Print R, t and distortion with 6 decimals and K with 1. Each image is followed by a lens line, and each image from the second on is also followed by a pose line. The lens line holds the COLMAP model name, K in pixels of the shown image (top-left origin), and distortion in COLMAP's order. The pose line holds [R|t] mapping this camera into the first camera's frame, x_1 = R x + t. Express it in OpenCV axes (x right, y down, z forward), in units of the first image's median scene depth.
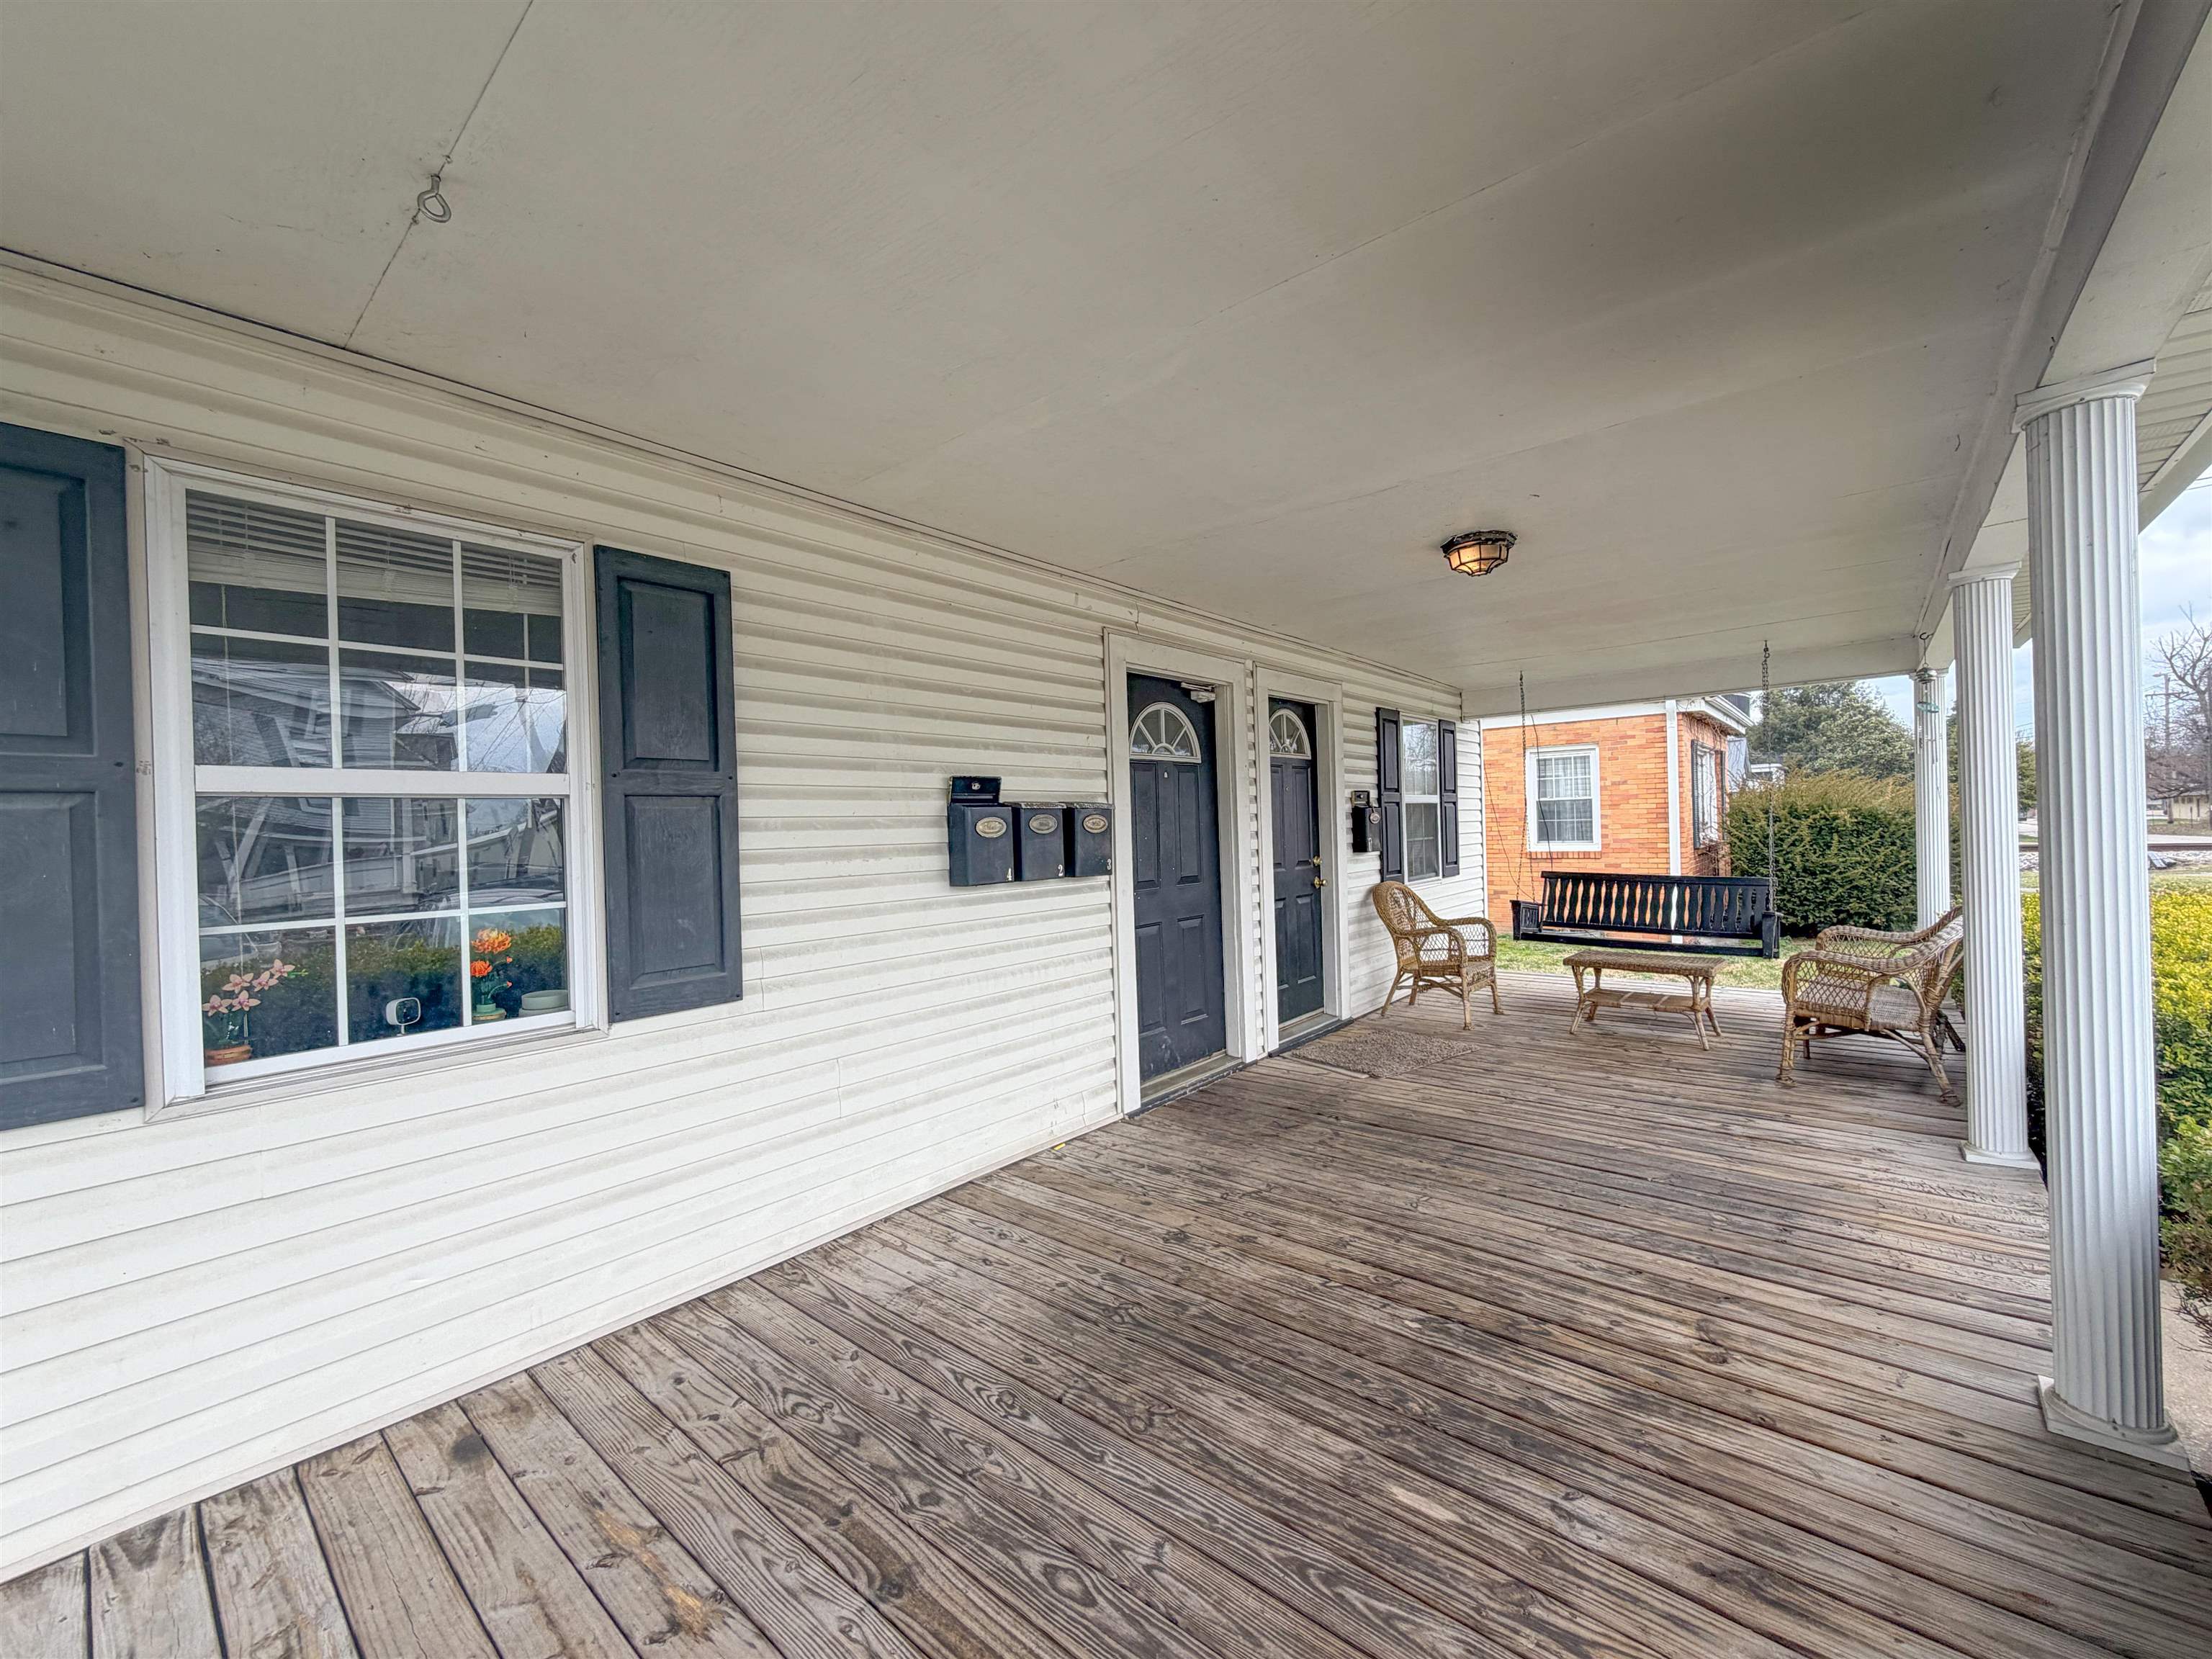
lens RADIAL K [[882.3, 0, 1088.2], [0, 882.3, 832.5], [0, 0, 1]] dist [-0.001871, 0.000234]
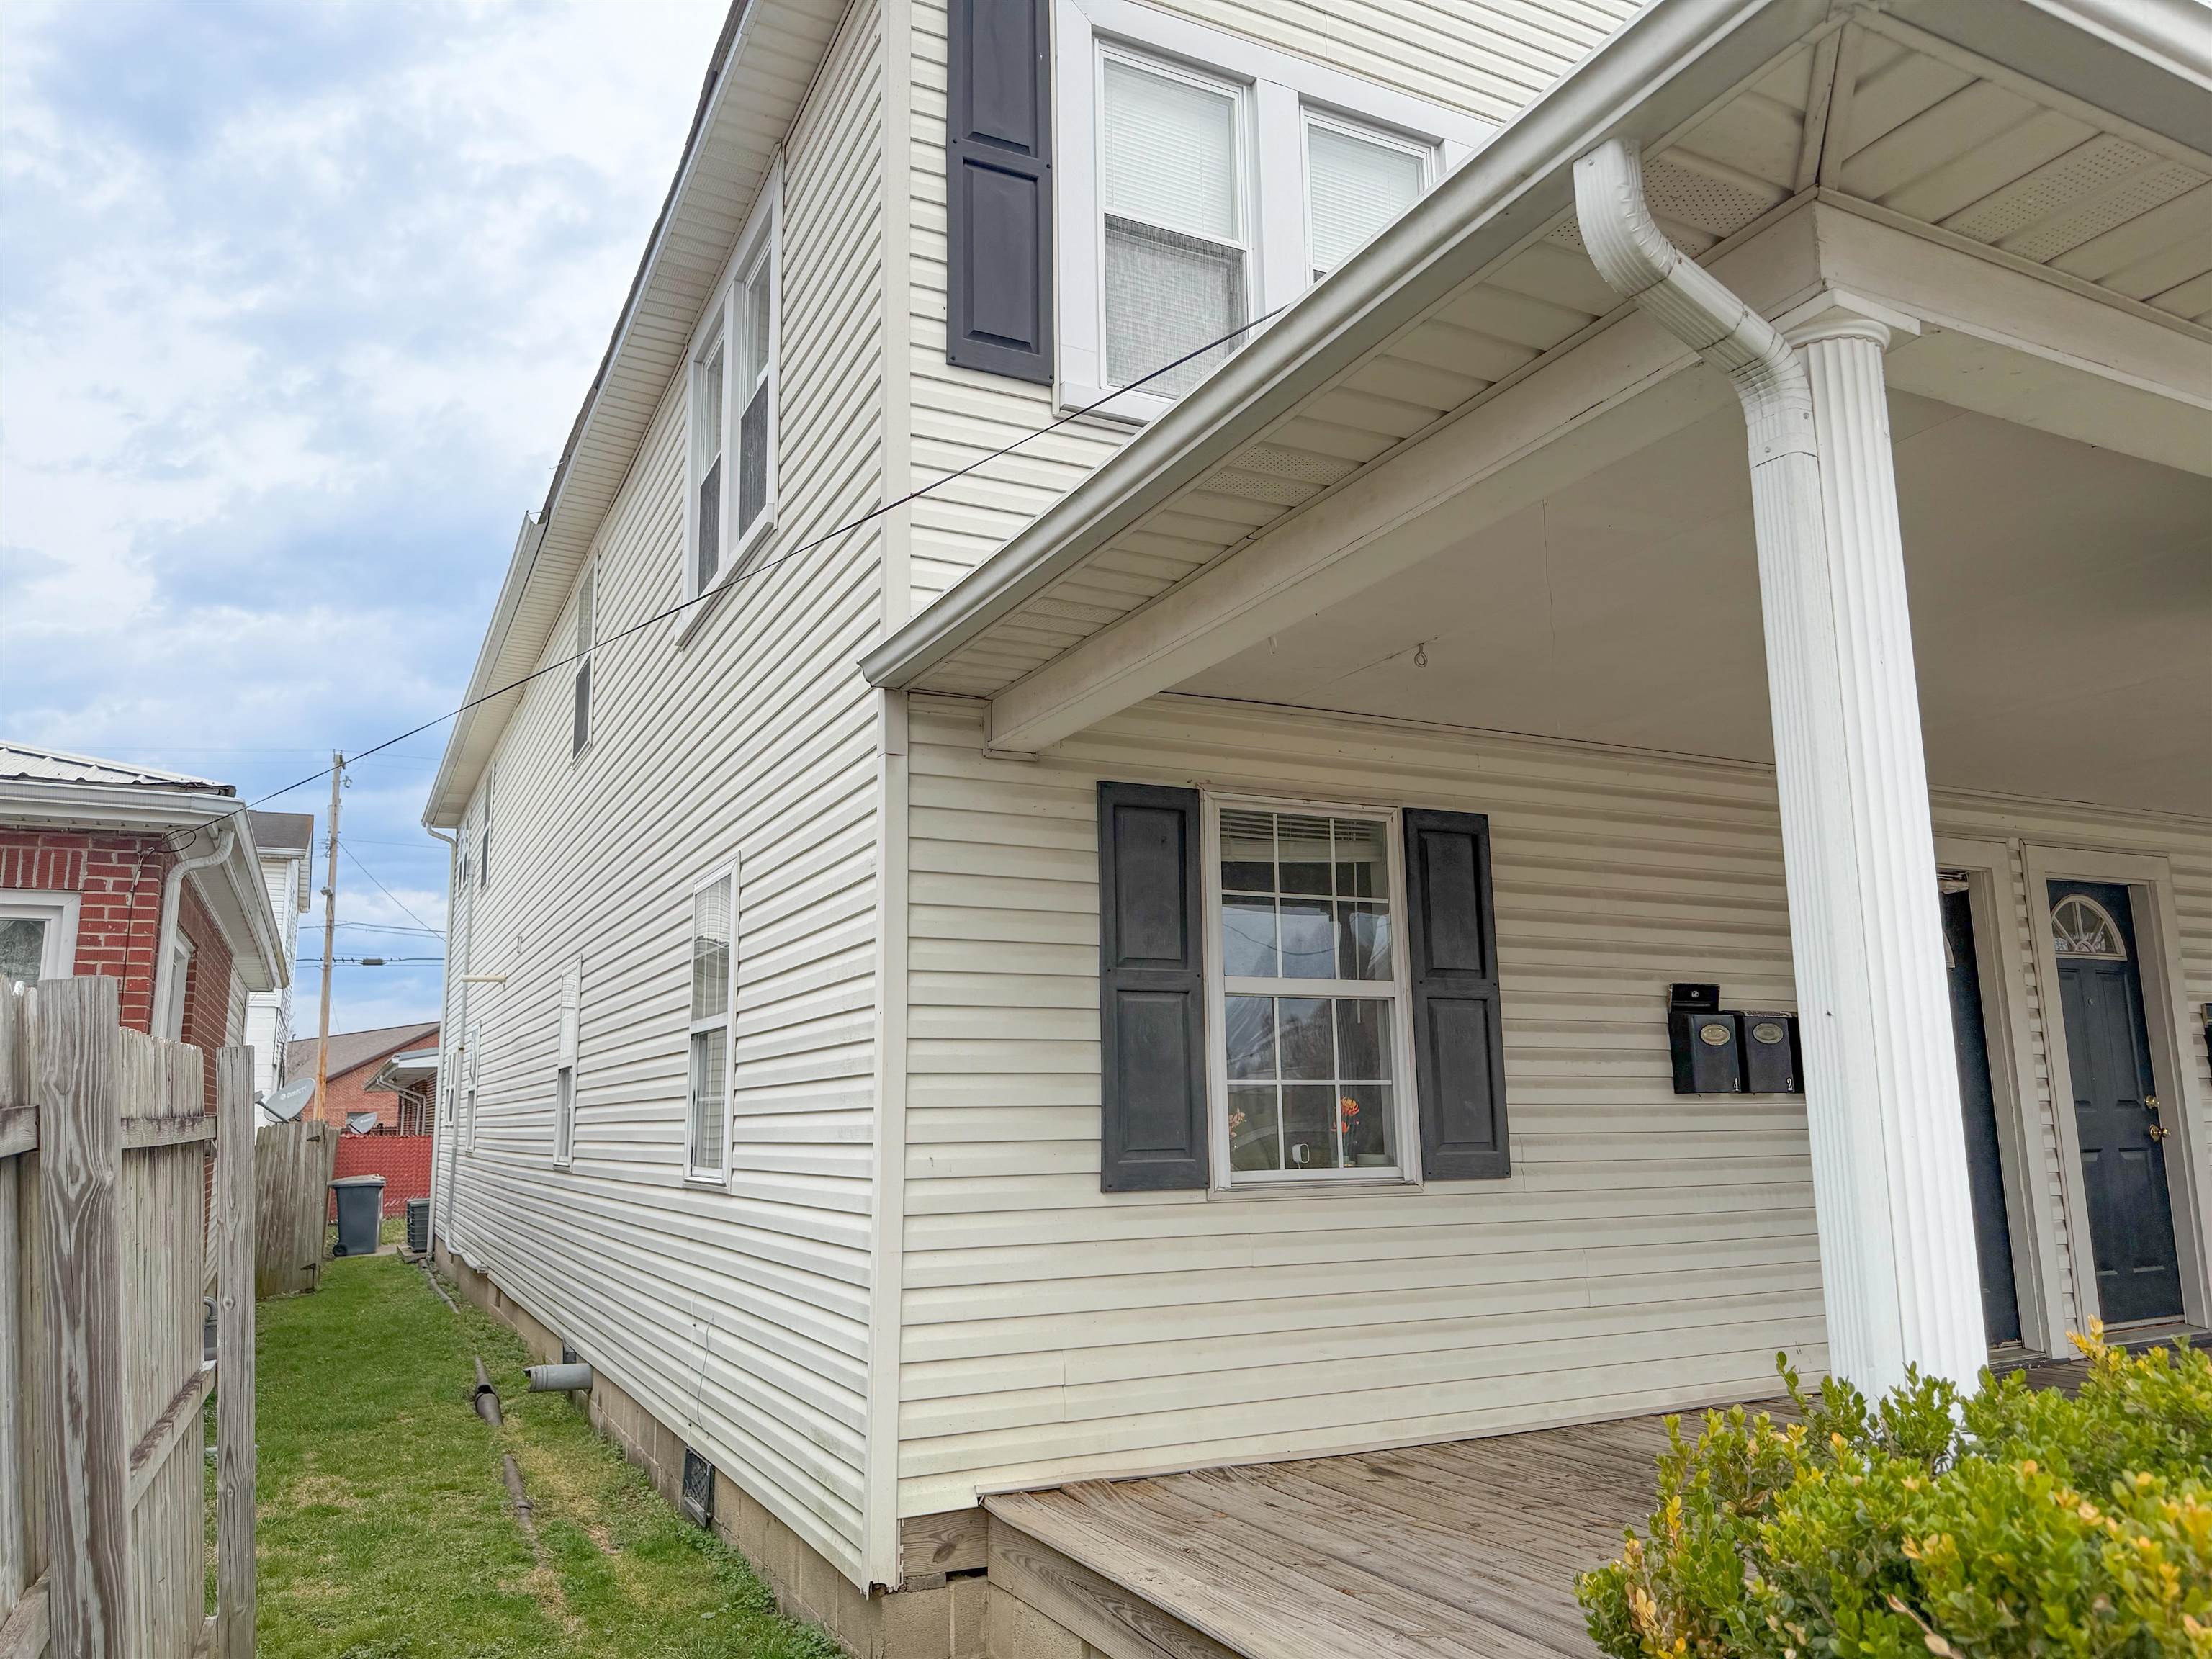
lens RADIAL K [[1532.1, 0, 1003.0], [0, 1532.1, 788.2], [0, 0, 1]] dist [0.058491, -0.058303]
pose [[0.914918, -0.045170, -0.401104, -0.154307], [-0.027949, 0.984245, -0.174590, 0.055388], [0.402671, 0.170946, 0.899241, -1.119719]]
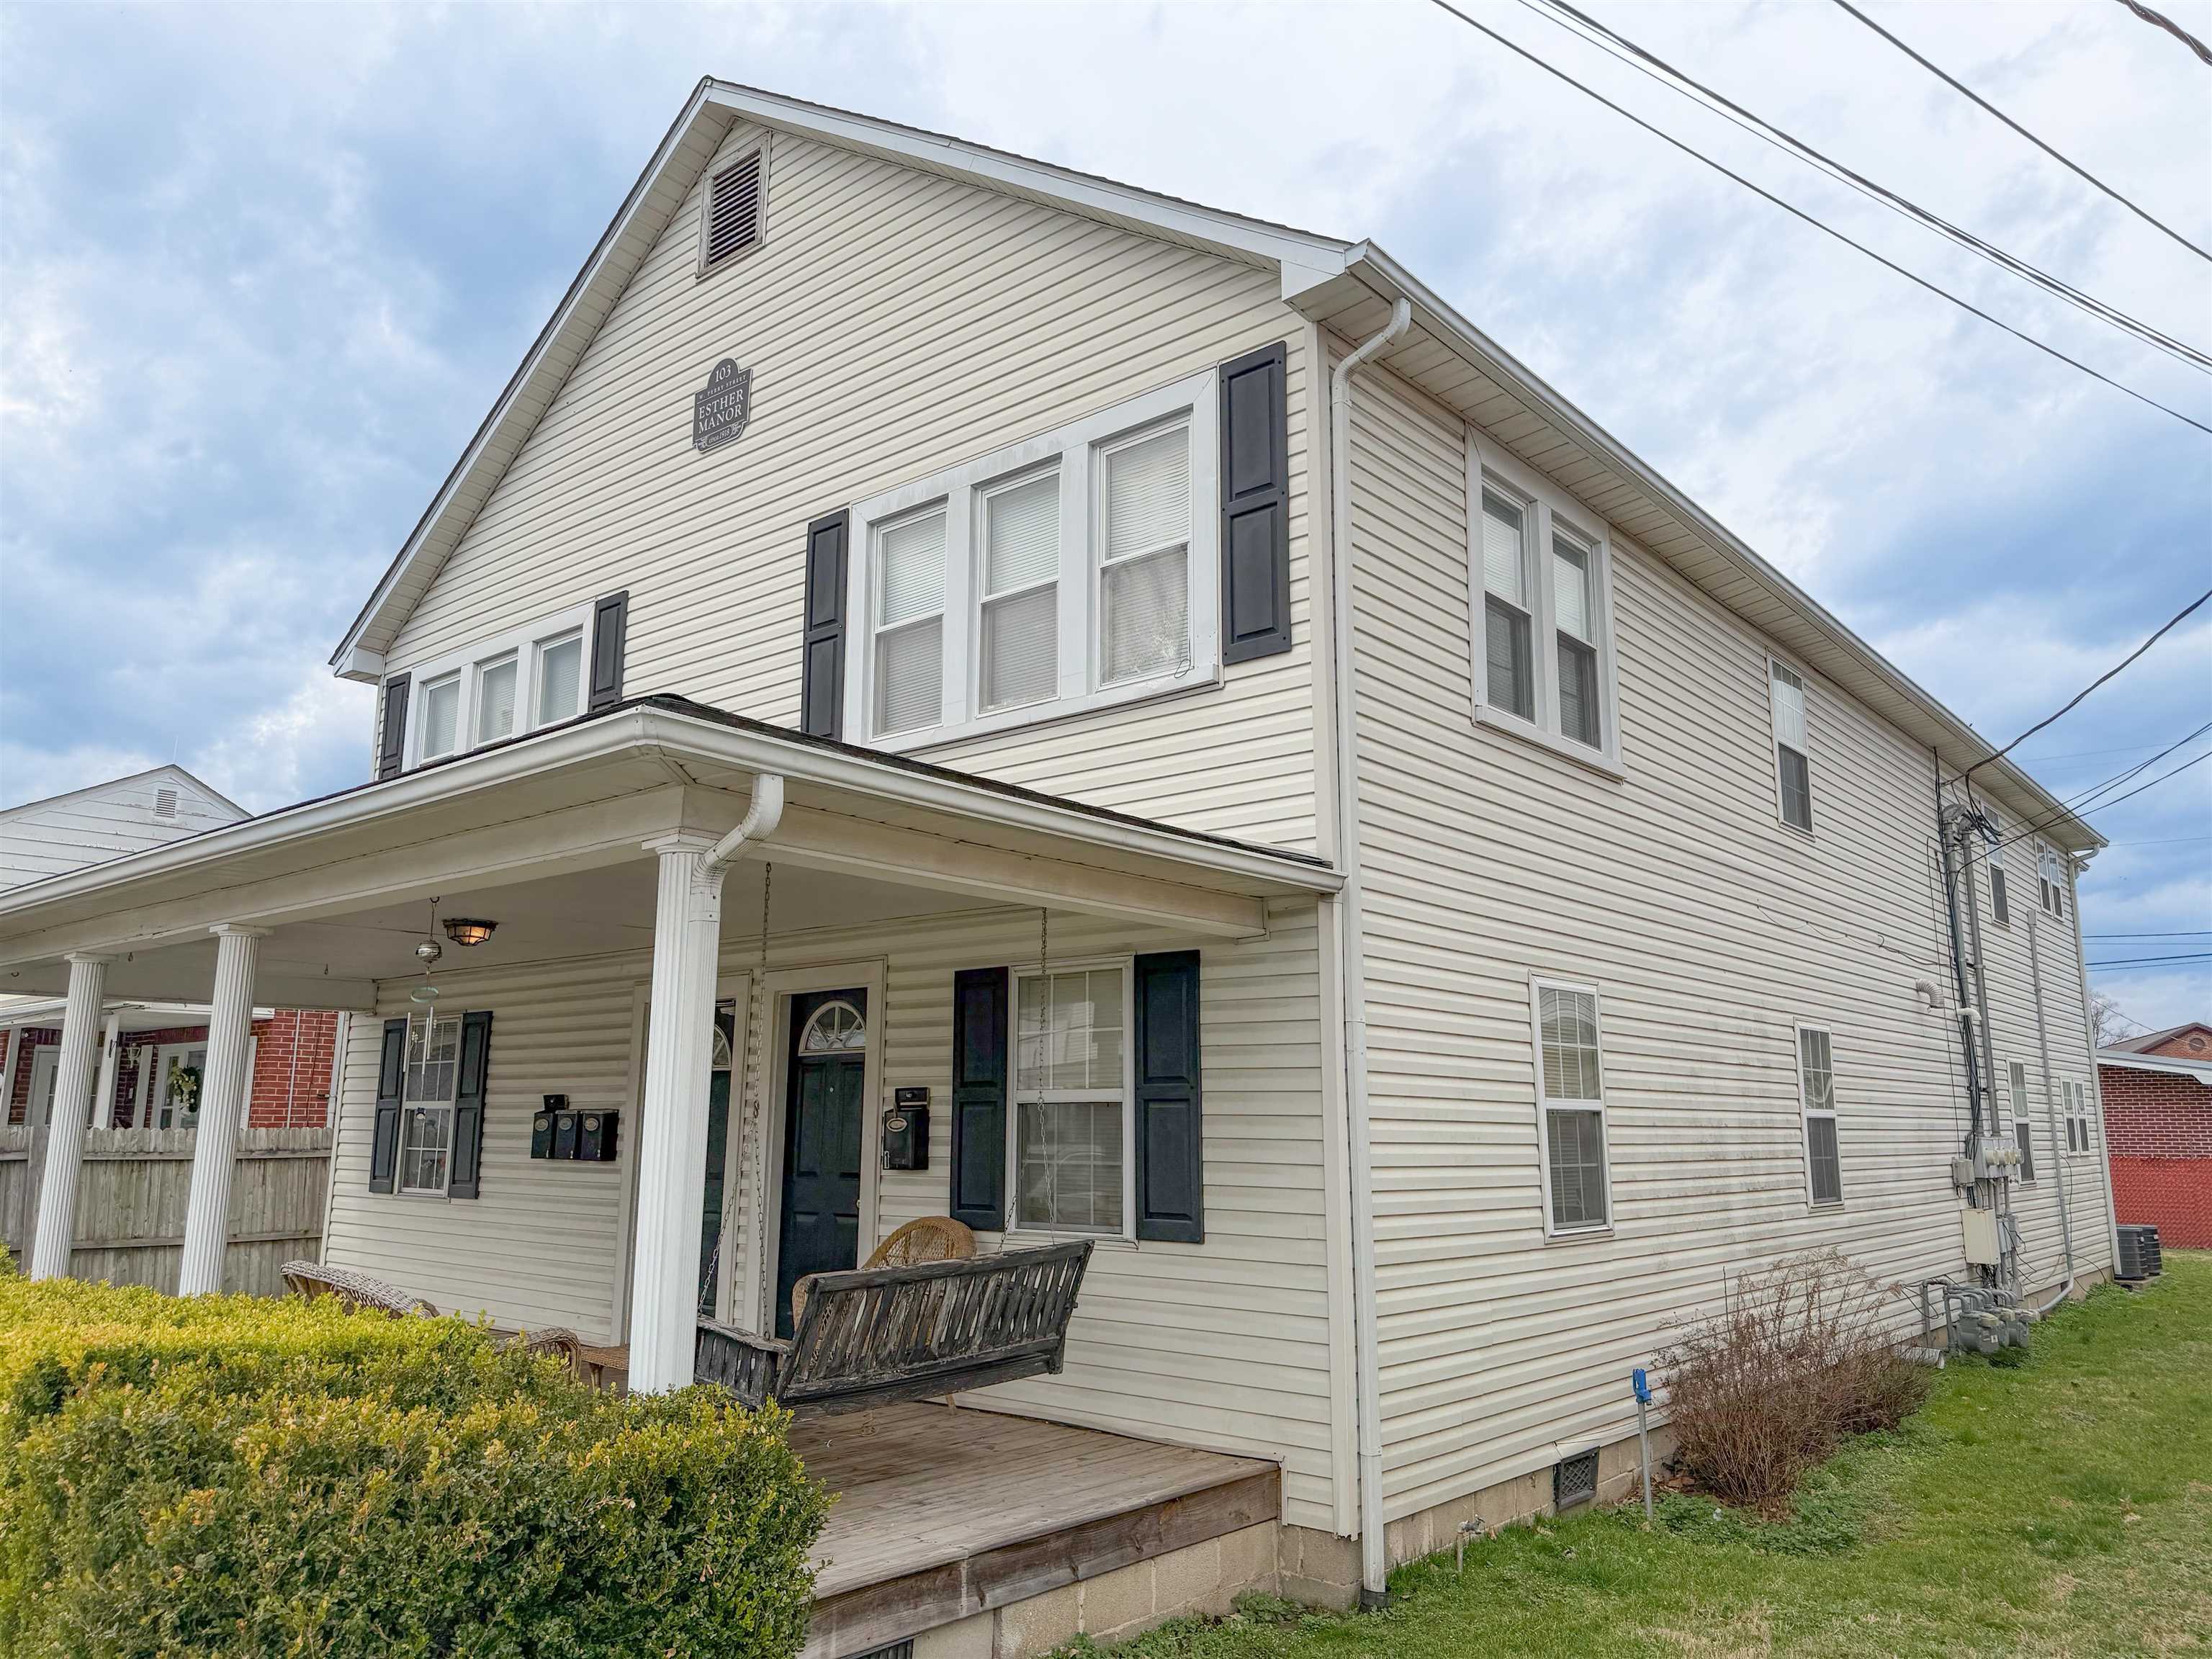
lens RADIAL K [[1532.1, 0, 1104.0], [0, 1532.1, 823.4], [0, 0, 1]] dist [0.058491, -0.058303]
pose [[0.010957, -0.170655, -0.985270, 3.528494], [-0.014695, 0.985195, -0.170806, -0.101704], [0.999832, 0.016350, 0.008287, 2.432355]]
